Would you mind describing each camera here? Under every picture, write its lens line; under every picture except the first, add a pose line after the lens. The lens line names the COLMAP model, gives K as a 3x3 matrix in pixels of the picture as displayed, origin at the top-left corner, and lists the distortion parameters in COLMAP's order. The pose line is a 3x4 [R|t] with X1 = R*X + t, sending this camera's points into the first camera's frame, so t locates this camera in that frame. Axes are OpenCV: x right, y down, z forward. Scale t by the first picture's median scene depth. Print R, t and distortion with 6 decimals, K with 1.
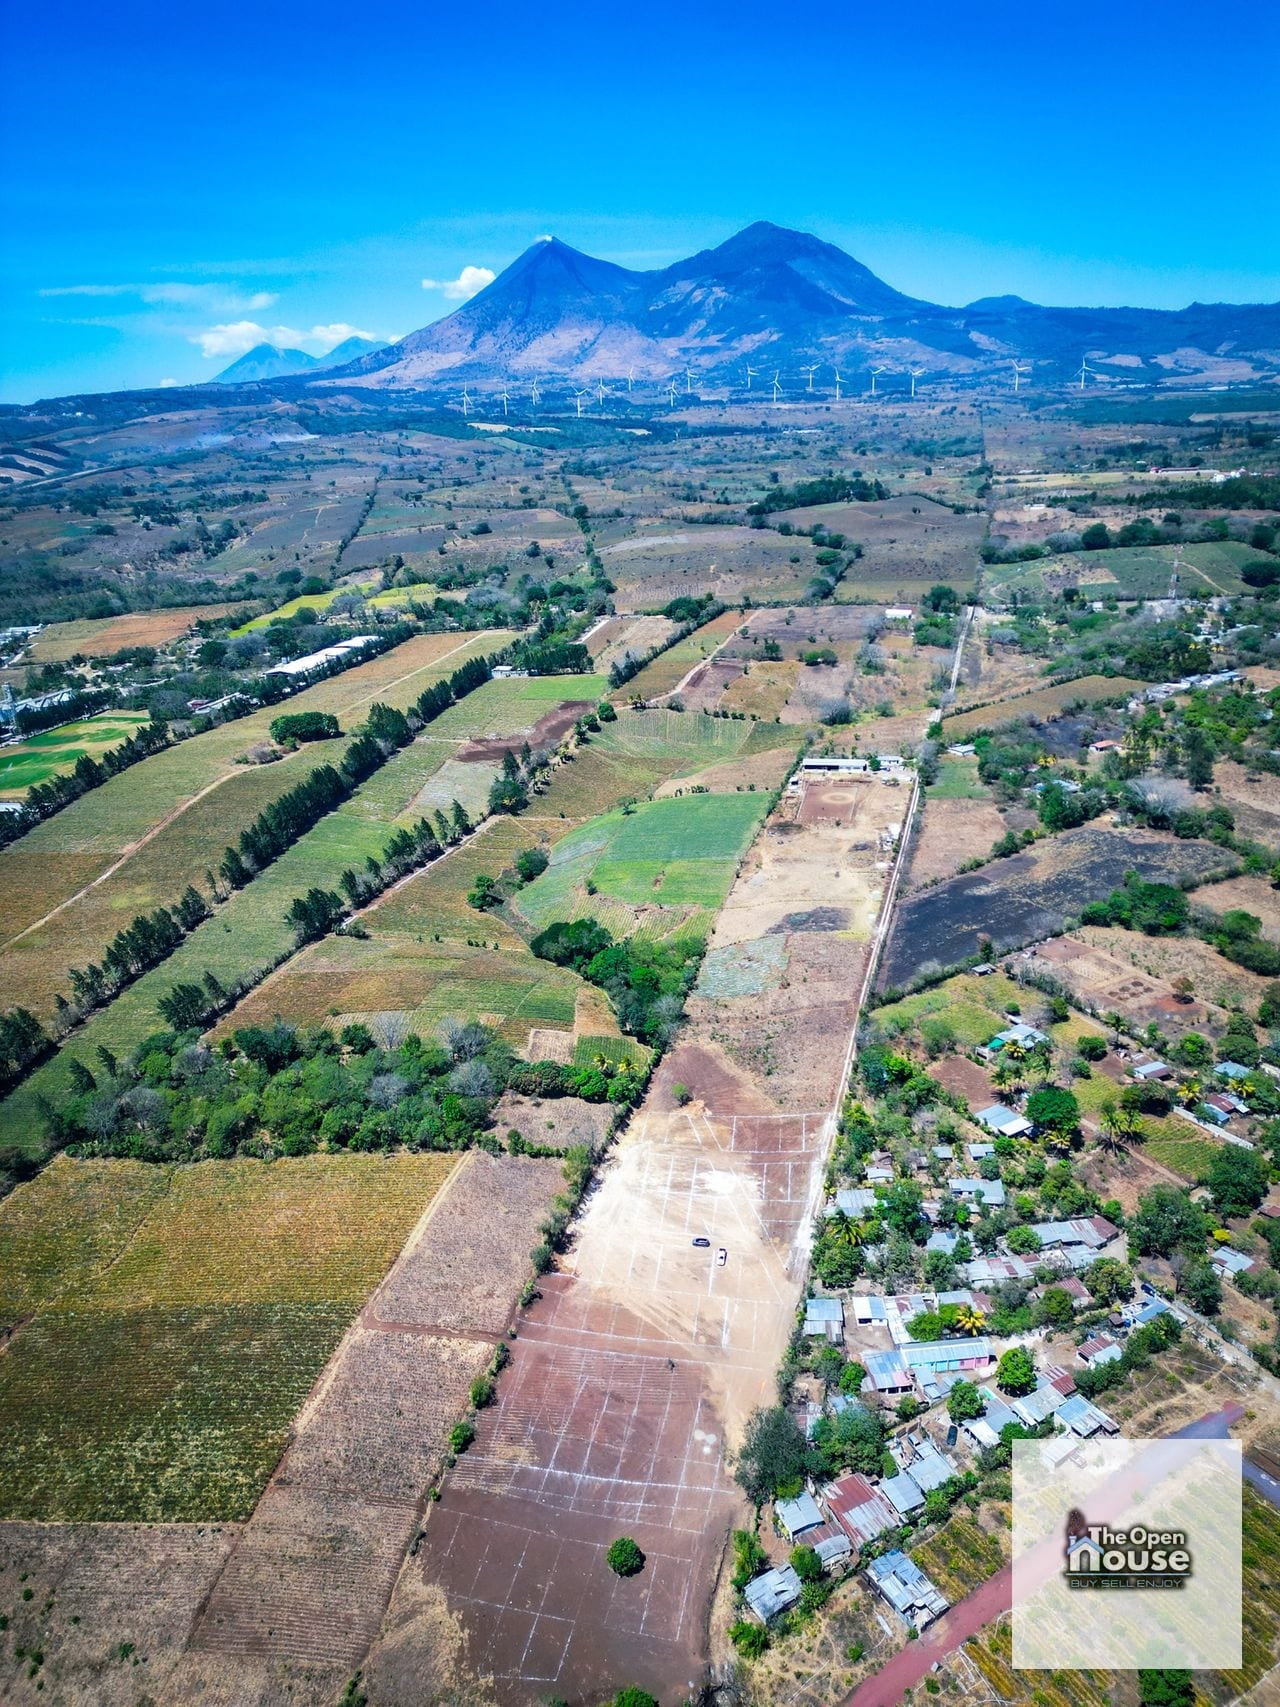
lens RADIAL K [[1177.3, 0, 640.0], [0, 1177.3, 853.5], [0, 0, 1]] dist [0.092765, -0.097065]
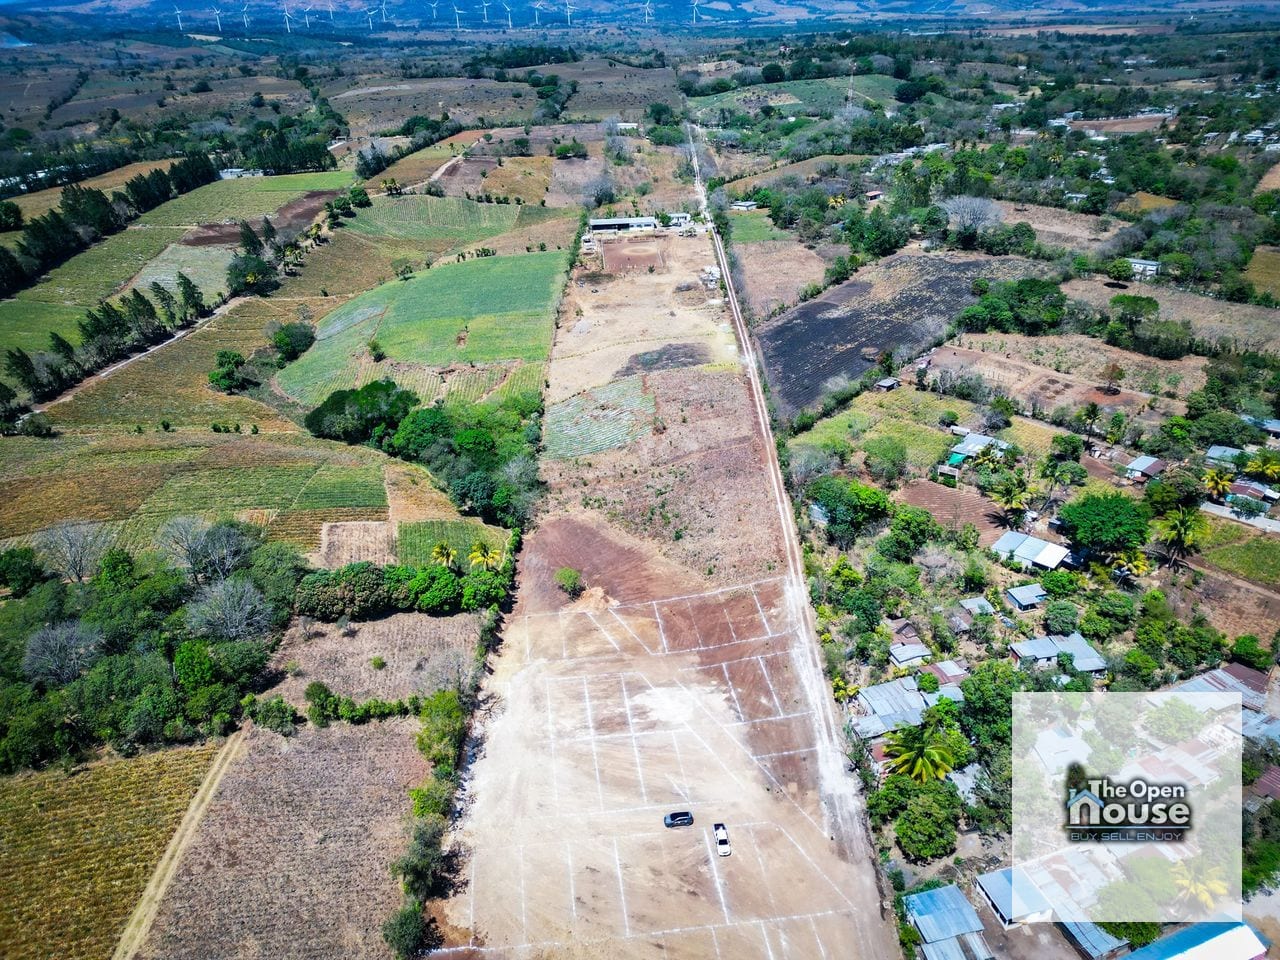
lens RADIAL K [[882.8, 0, 640.0], [0, 882.8, 480.0], [0, 0, 1]] dist [0.092765, -0.097065]
pose [[0.958168, -0.115339, 0.261936, -0.048968], [0.092653, 0.990922, 0.097409, 0.090535], [-0.270793, -0.069066, 0.960157, 0.460710]]
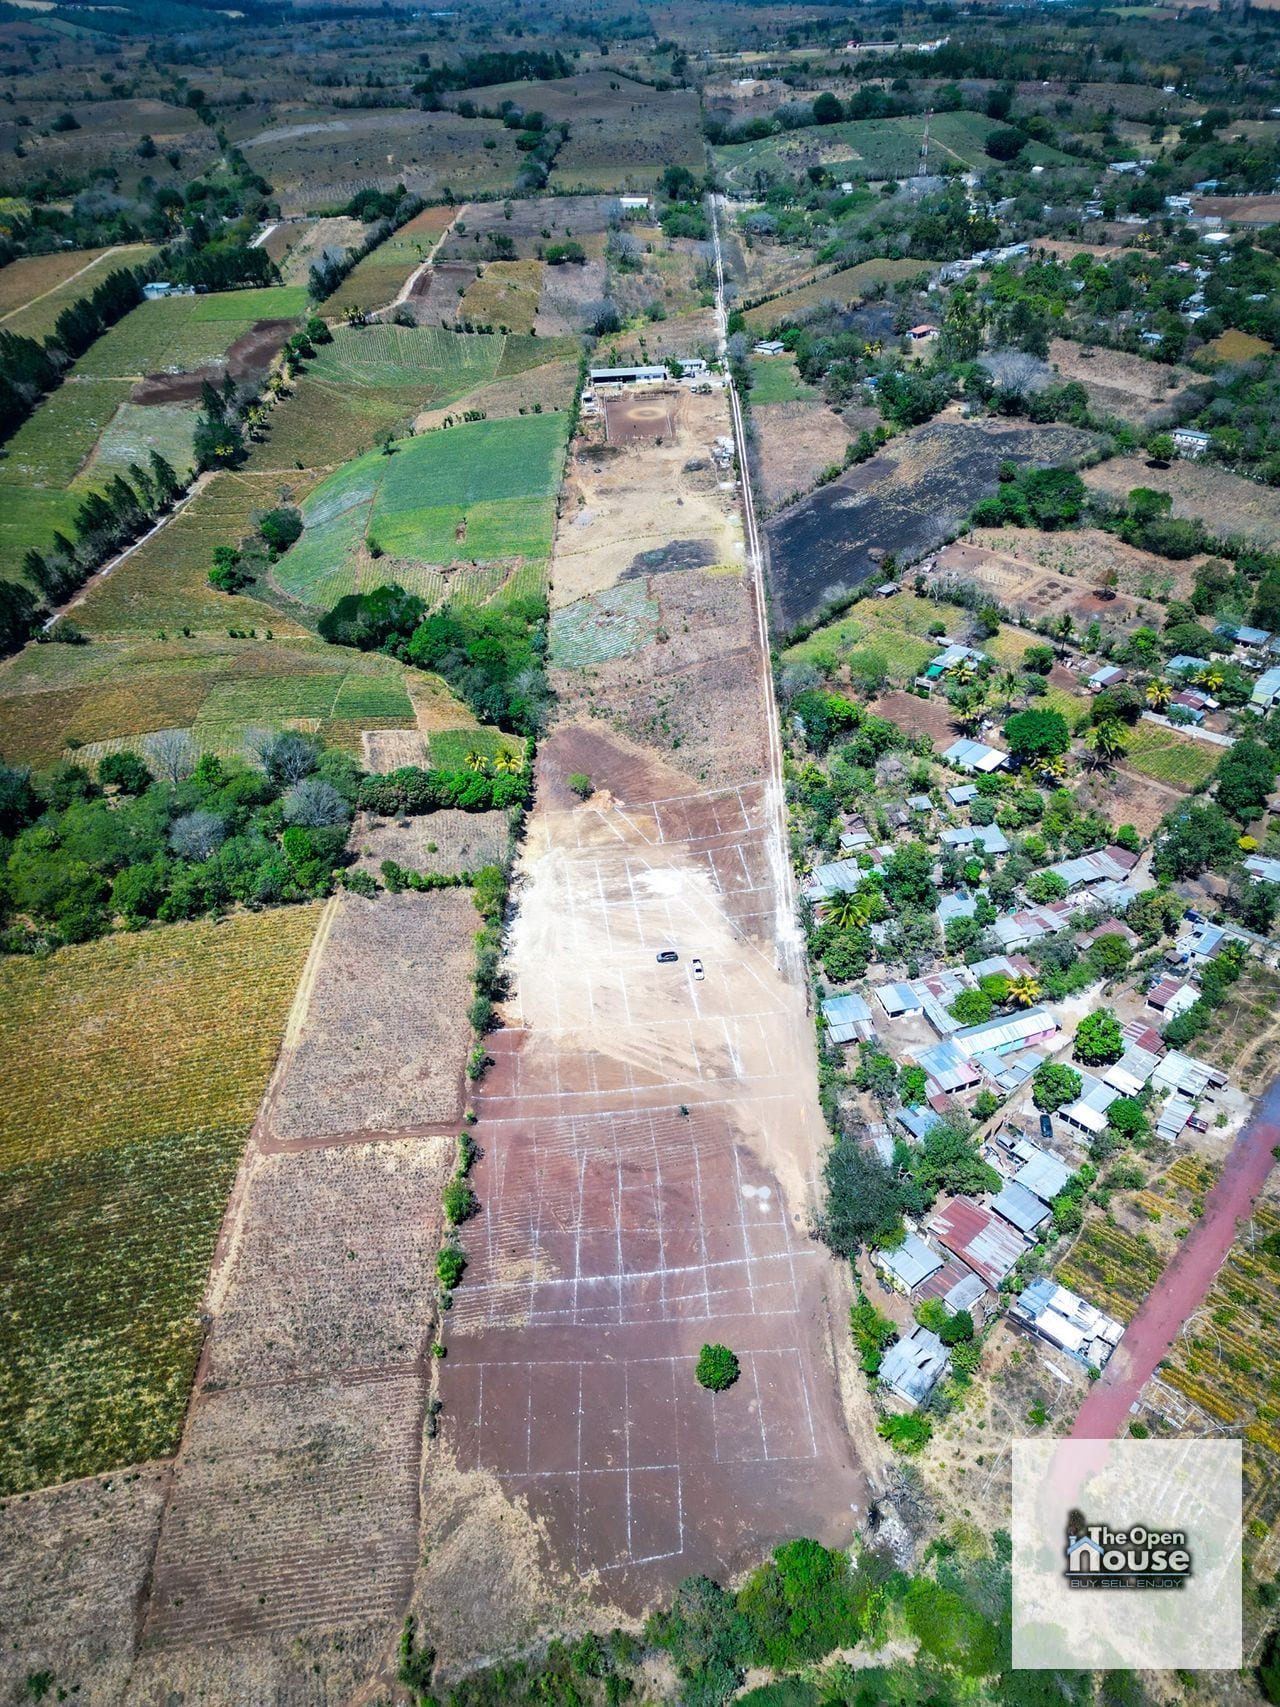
lens RADIAL K [[1177.3, 0, 640.0], [0, 1177.3, 853.5], [0, 0, 1]] dist [0.092765, -0.097065]
pose [[0.961171, -0.156987, 0.226950, -0.104380], [0.094196, 0.959666, 0.264891, 0.038621], [-0.259381, -0.233228, 0.937191, 0.218901]]
